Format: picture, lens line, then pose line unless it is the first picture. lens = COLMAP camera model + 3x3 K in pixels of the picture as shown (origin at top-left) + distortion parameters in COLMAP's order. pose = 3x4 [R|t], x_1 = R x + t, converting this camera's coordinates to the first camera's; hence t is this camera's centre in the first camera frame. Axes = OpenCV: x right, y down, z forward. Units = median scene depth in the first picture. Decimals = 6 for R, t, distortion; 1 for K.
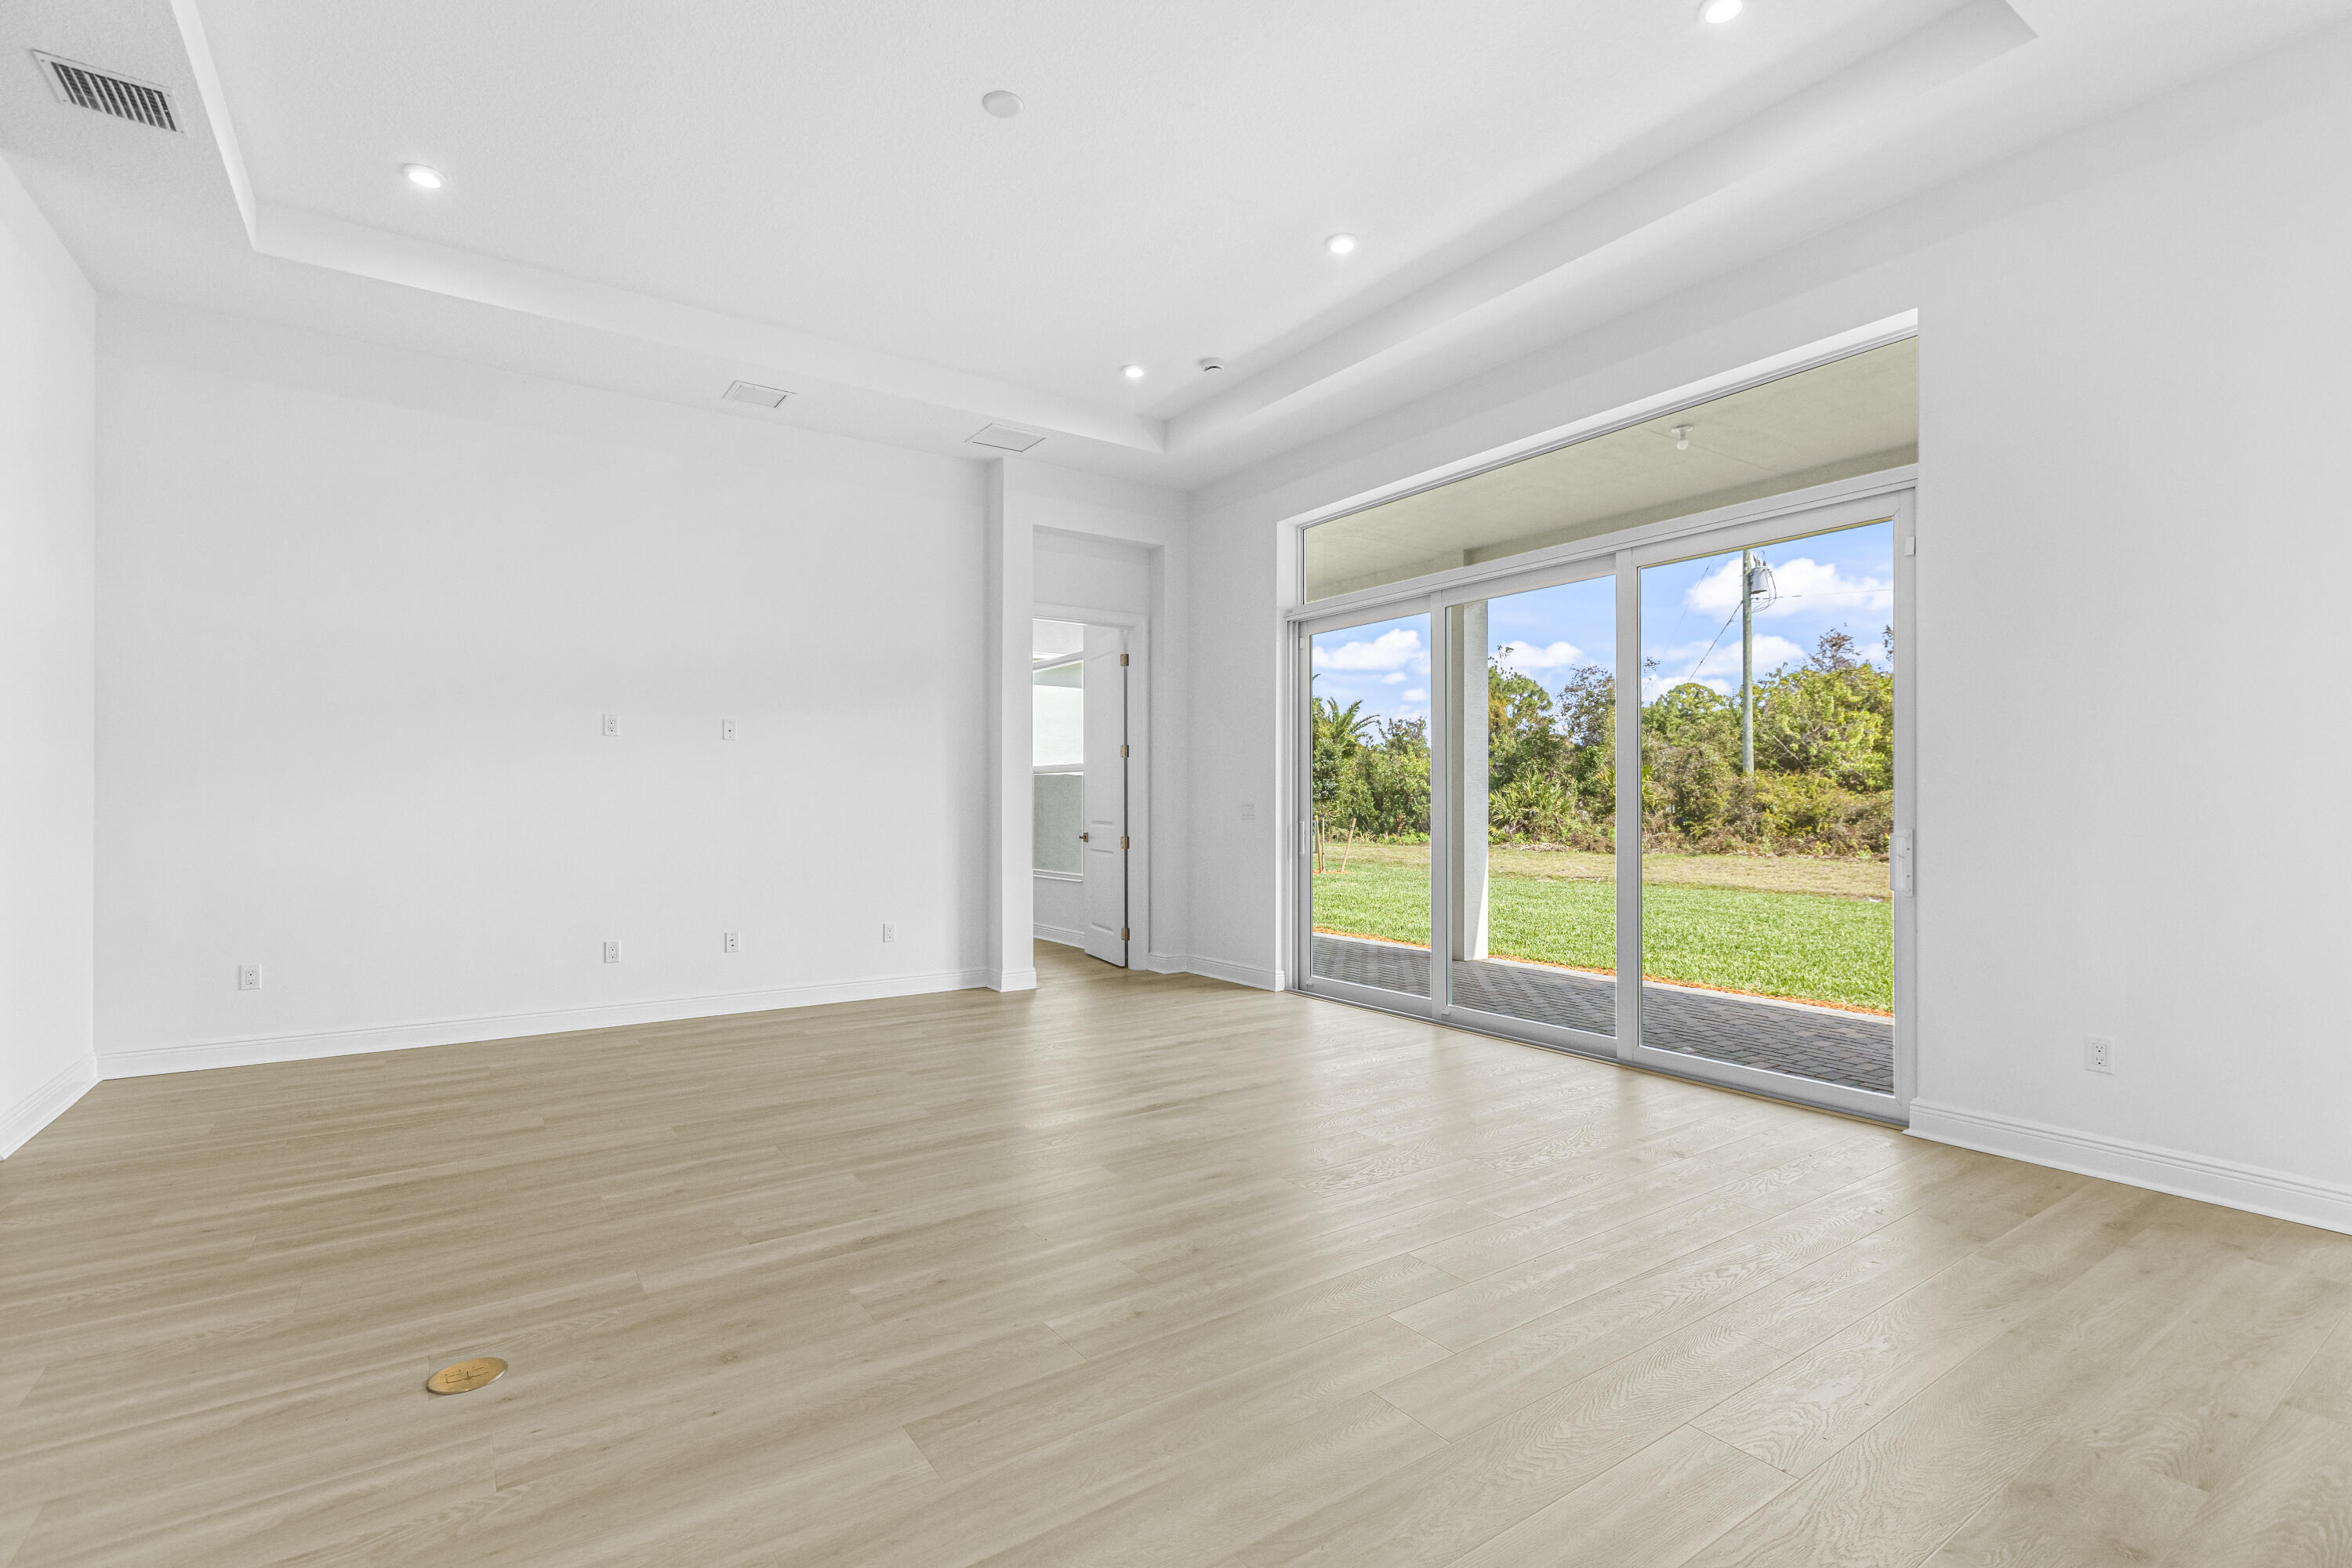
lens RADIAL K [[1068.2, 0, 1178.8], [0, 1068.2, 797.1], [0, 0, 1]] dist [0.000860, 0.000014]
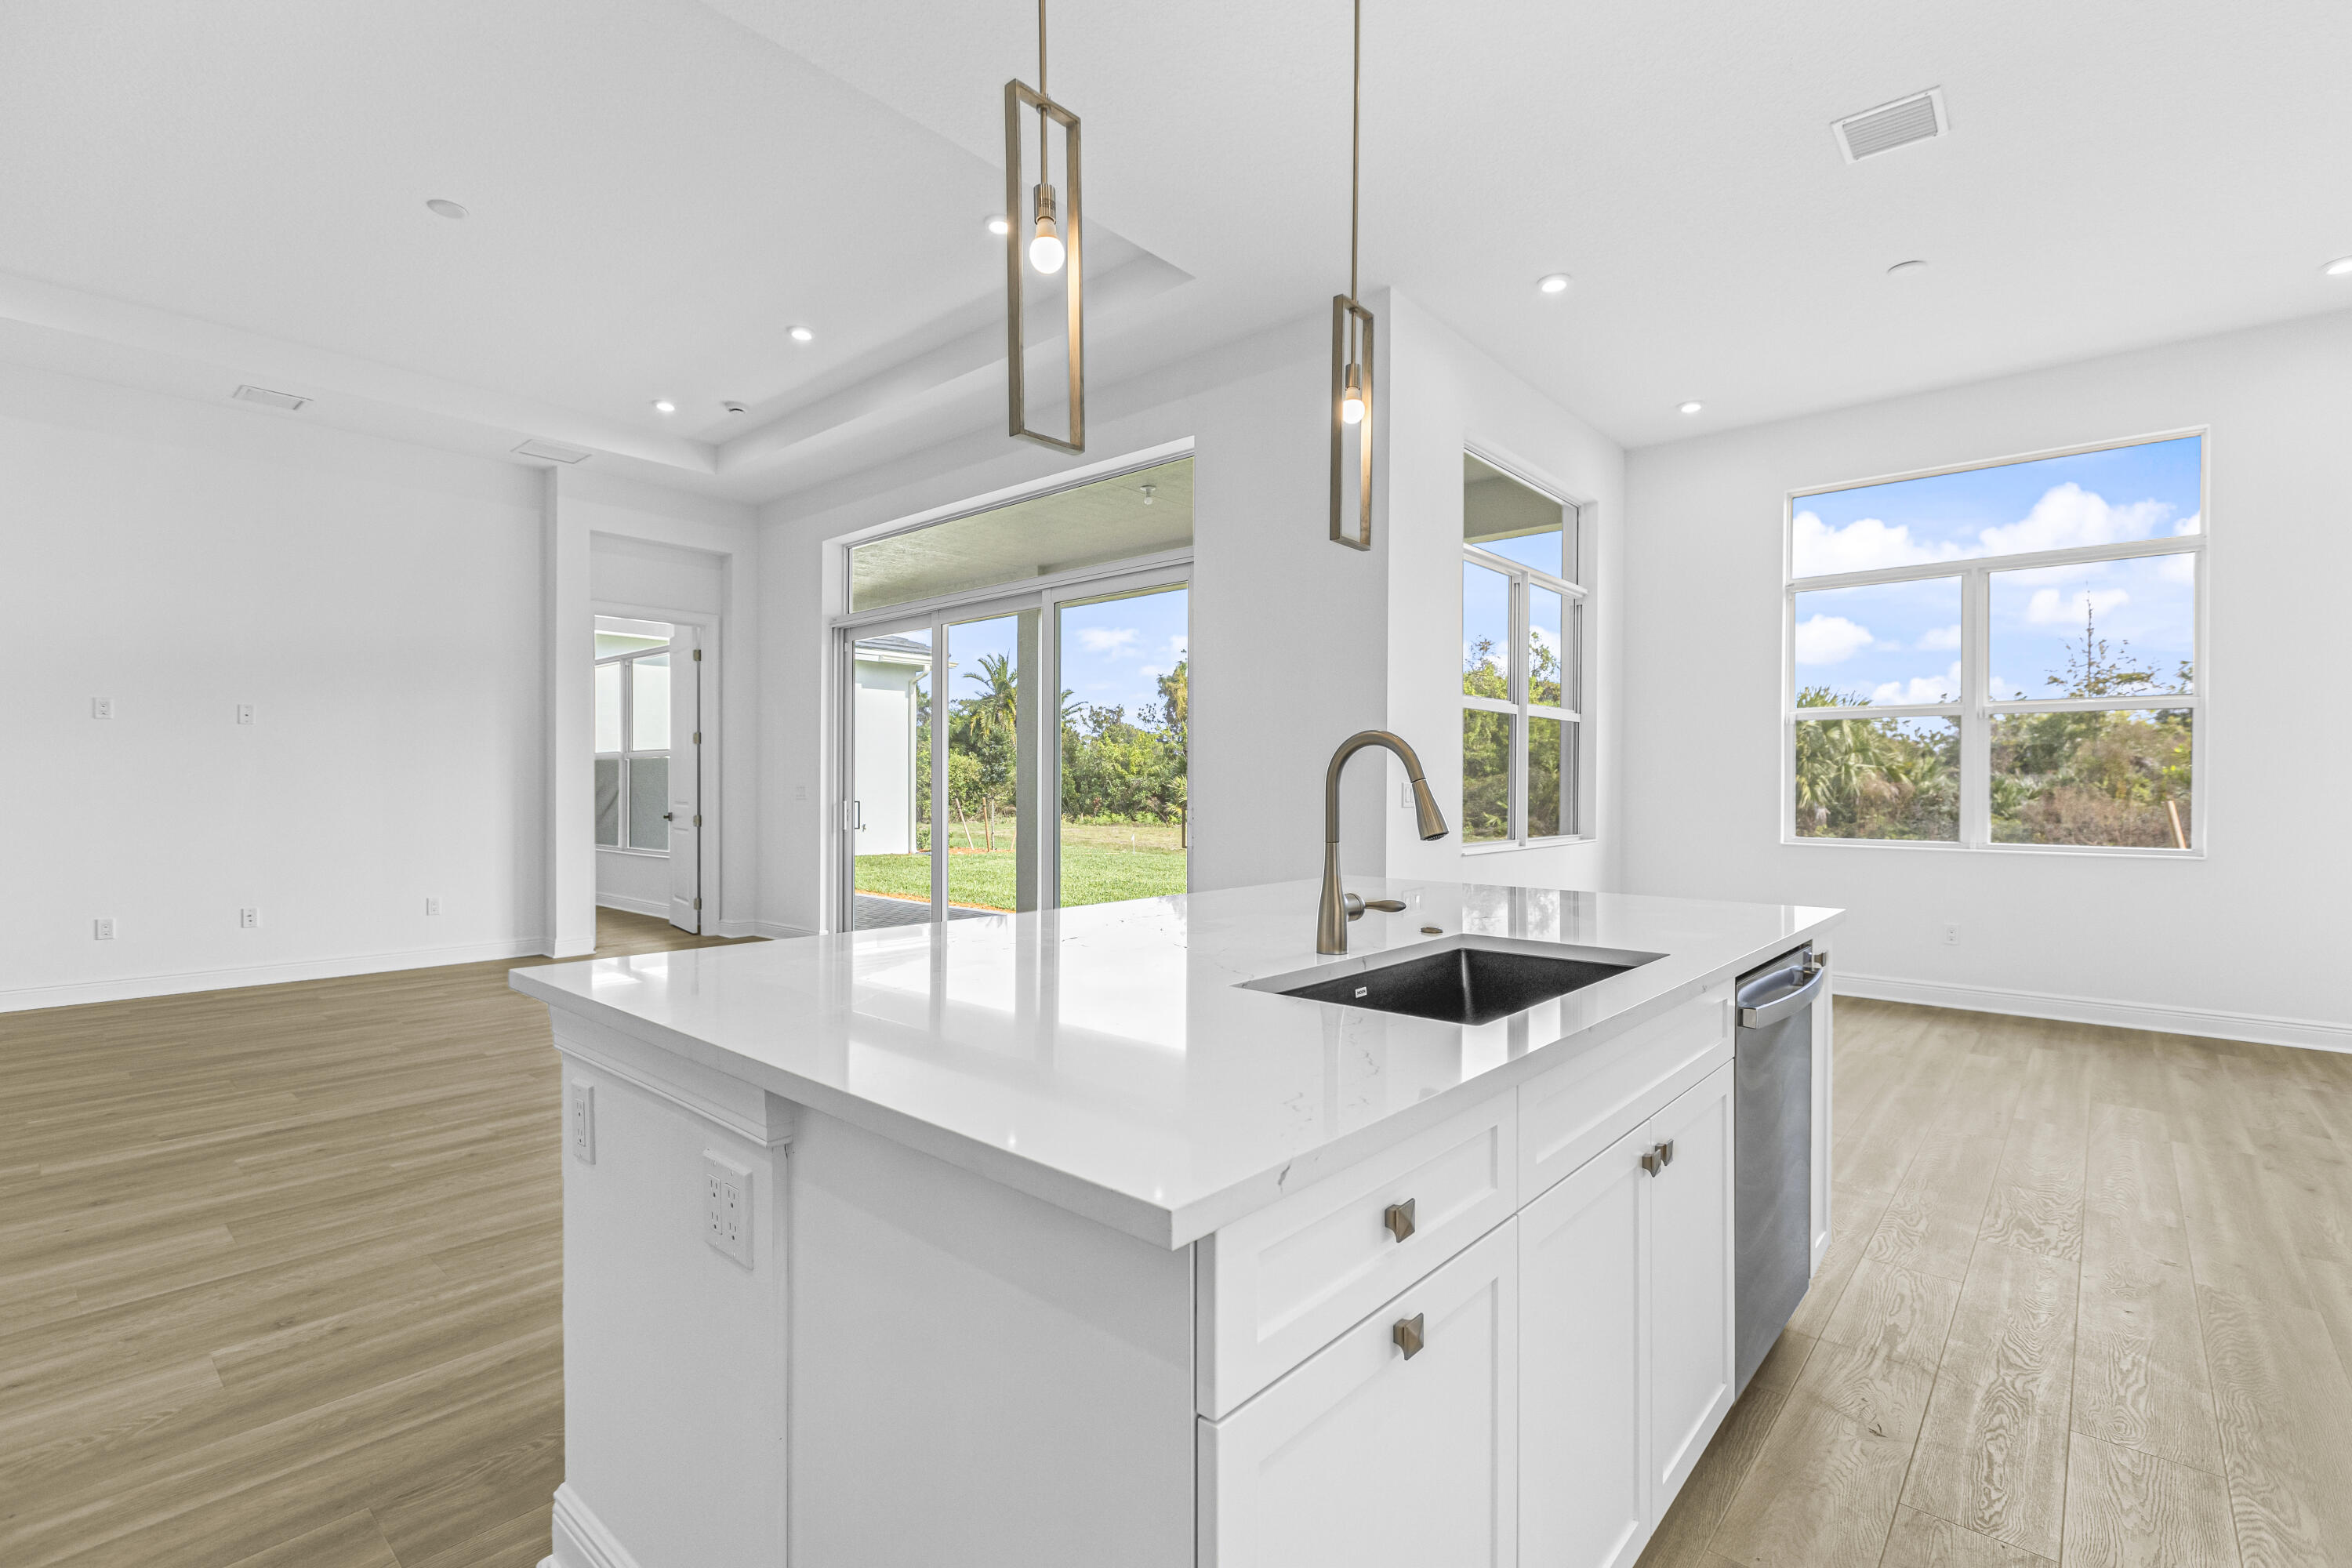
lens RADIAL K [[1058.3, 0, 1182.2], [0, 1058.3, 788.2], [0, 0, 1]] dist [0.001139, -0.000933]
pose [[0.969567, 0.000884, 0.244826, 0.201906], [-0.002814, 0.999968, 0.007533, -0.001295], [-0.244811, -0.007993, 0.969538, -0.215232]]
